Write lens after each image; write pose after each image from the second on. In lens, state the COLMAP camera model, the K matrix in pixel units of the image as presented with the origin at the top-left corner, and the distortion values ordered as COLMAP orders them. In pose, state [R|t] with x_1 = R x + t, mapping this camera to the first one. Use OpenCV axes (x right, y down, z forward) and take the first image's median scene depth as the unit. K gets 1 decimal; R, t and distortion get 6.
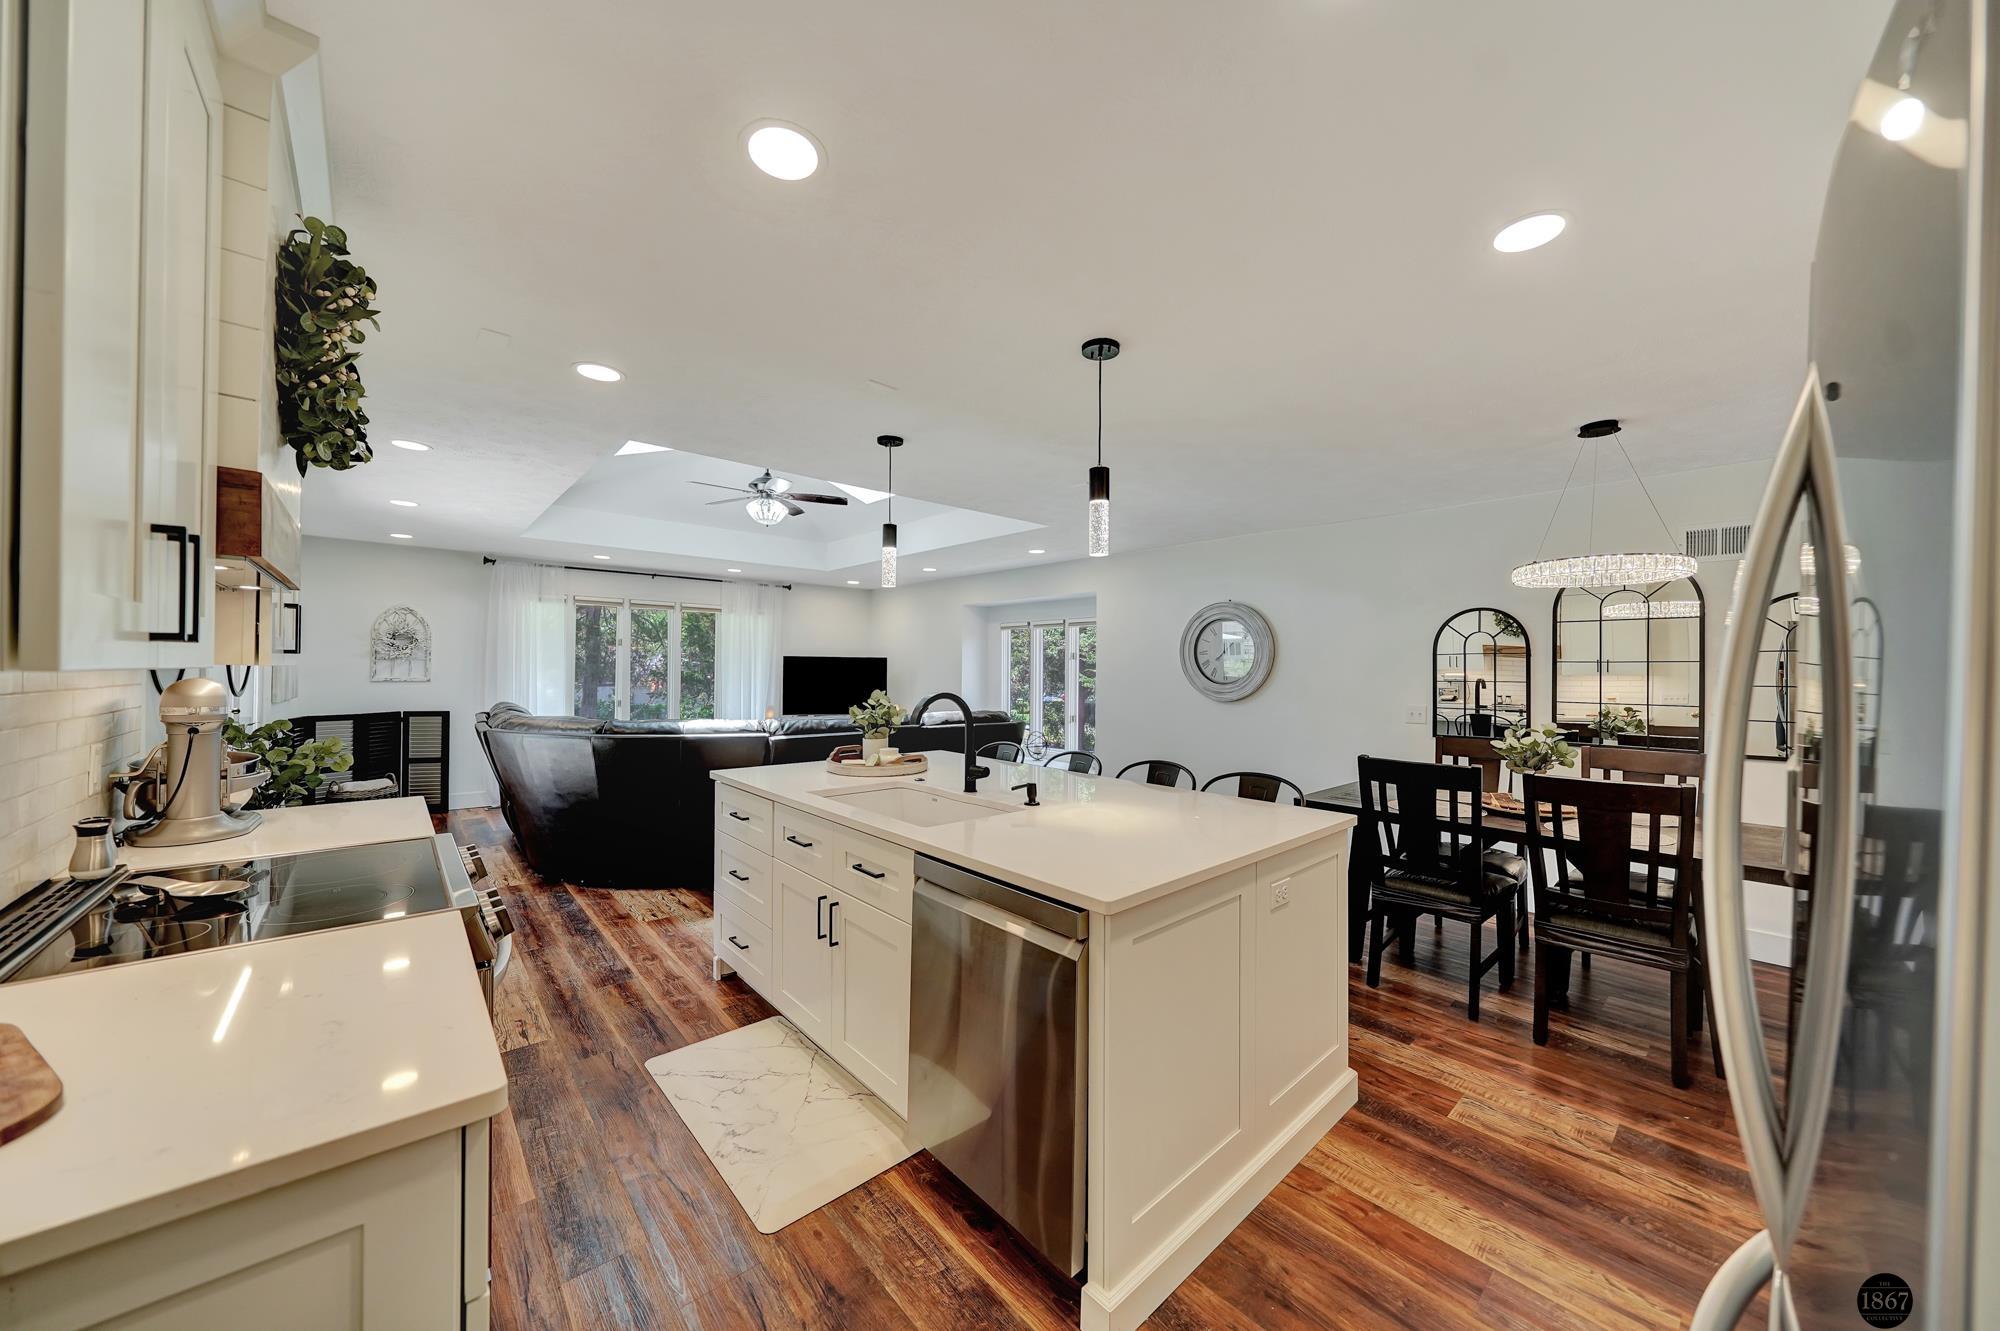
lens RADIAL K [[690.7, 0, 1005.8], [0, 690.7, 647.8], [0, 0, 1]] dist [-0.000946, -0.000004]
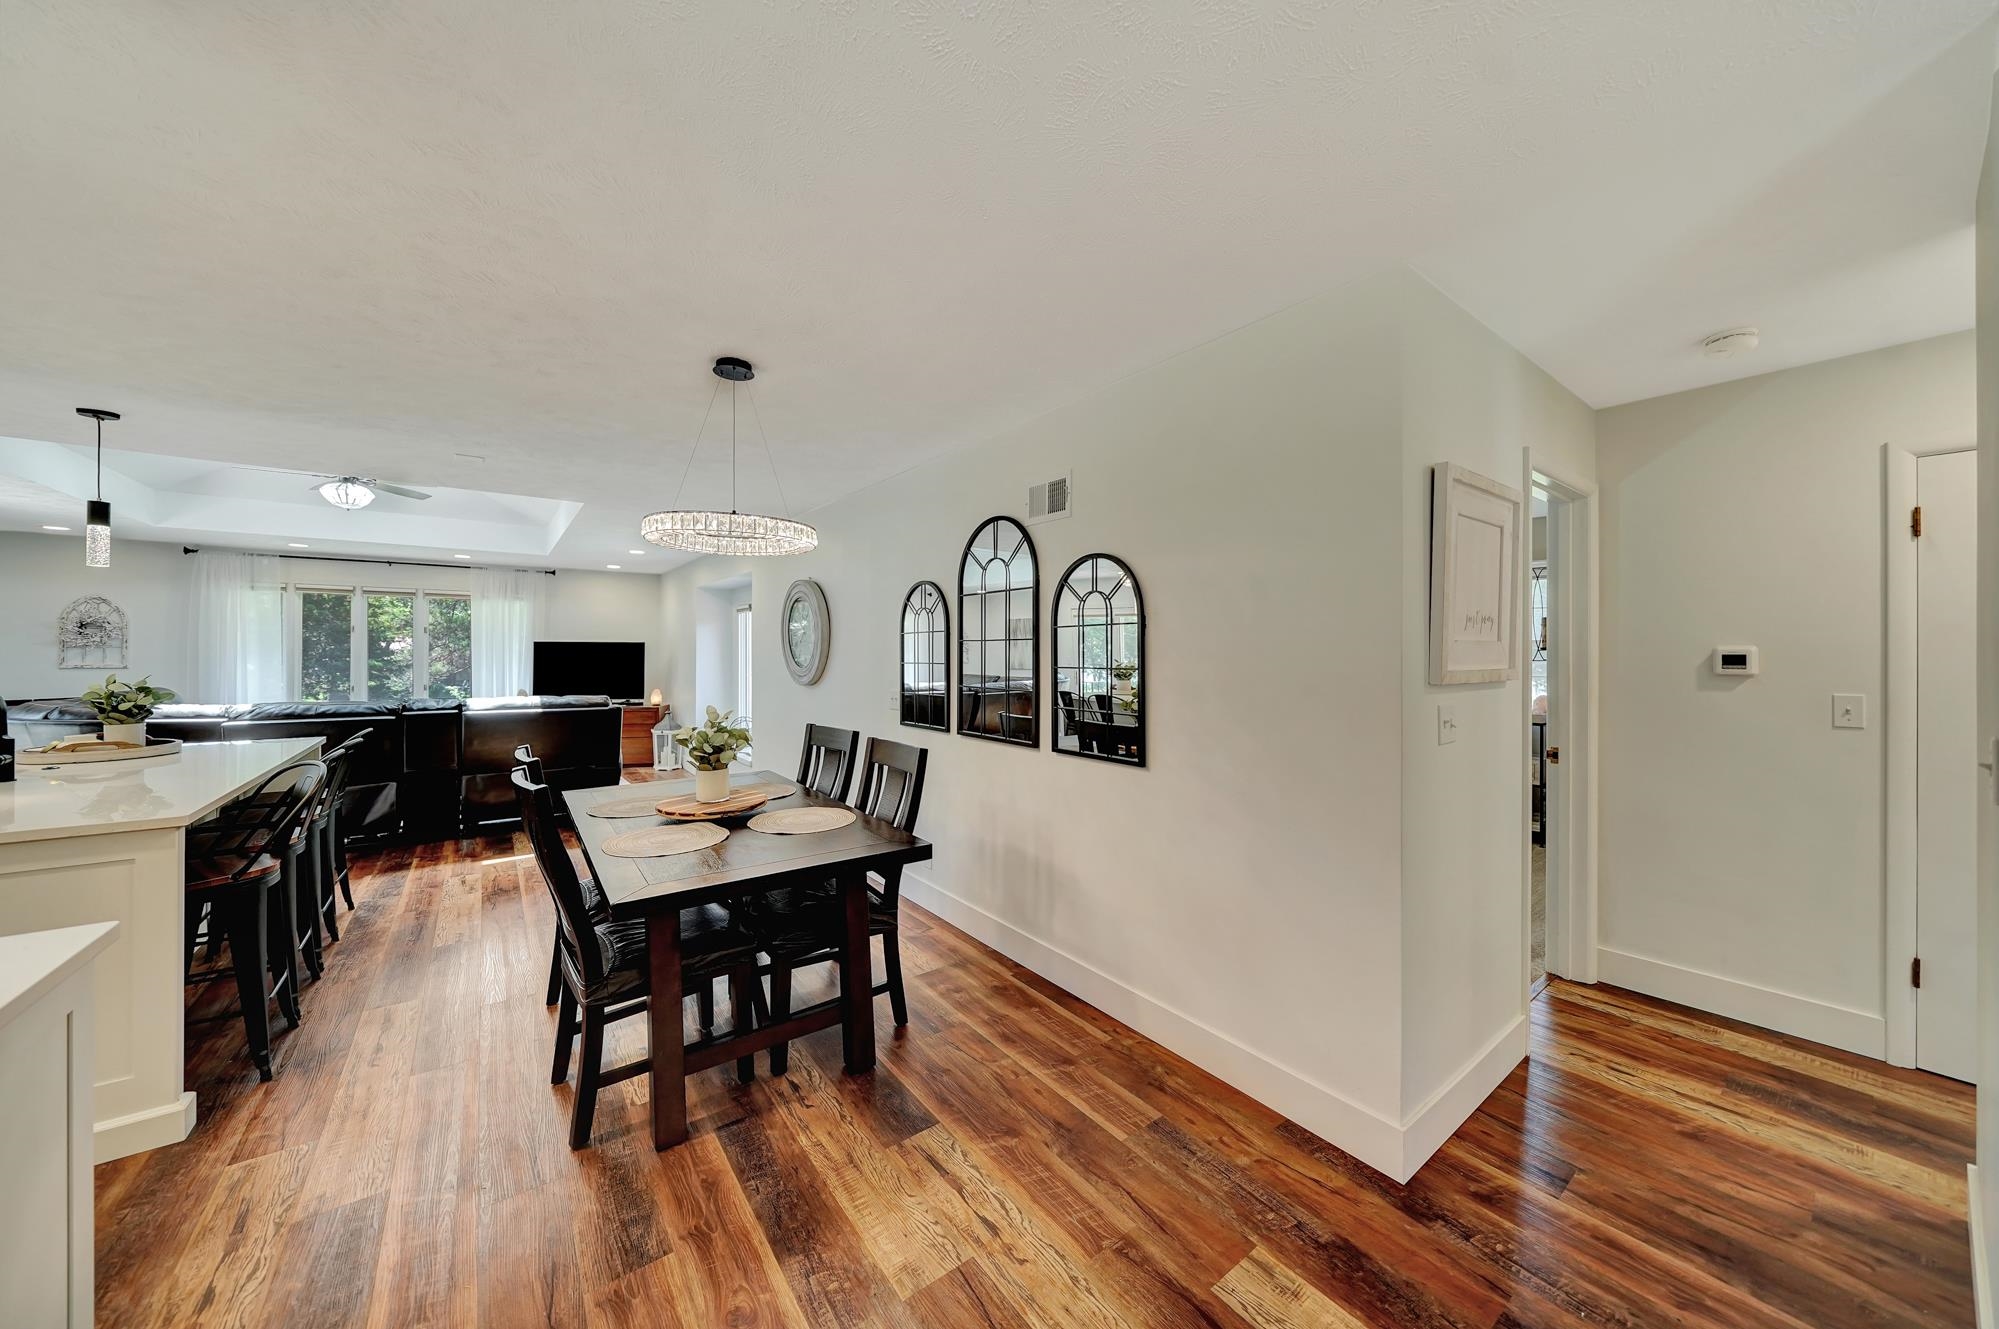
lens RADIAL K [[690.4, 0, 1005.3], [0, 690.4, 646.8], [0, 0, 1]] dist [-0.000946, -0.000004]
pose [[0.997572, -0.009114, -0.069045, 0.569425], [0.010455, 0.999763, 0.019074, 0.010418], [0.068855, -0.019750, 0.997431, 0.057061]]
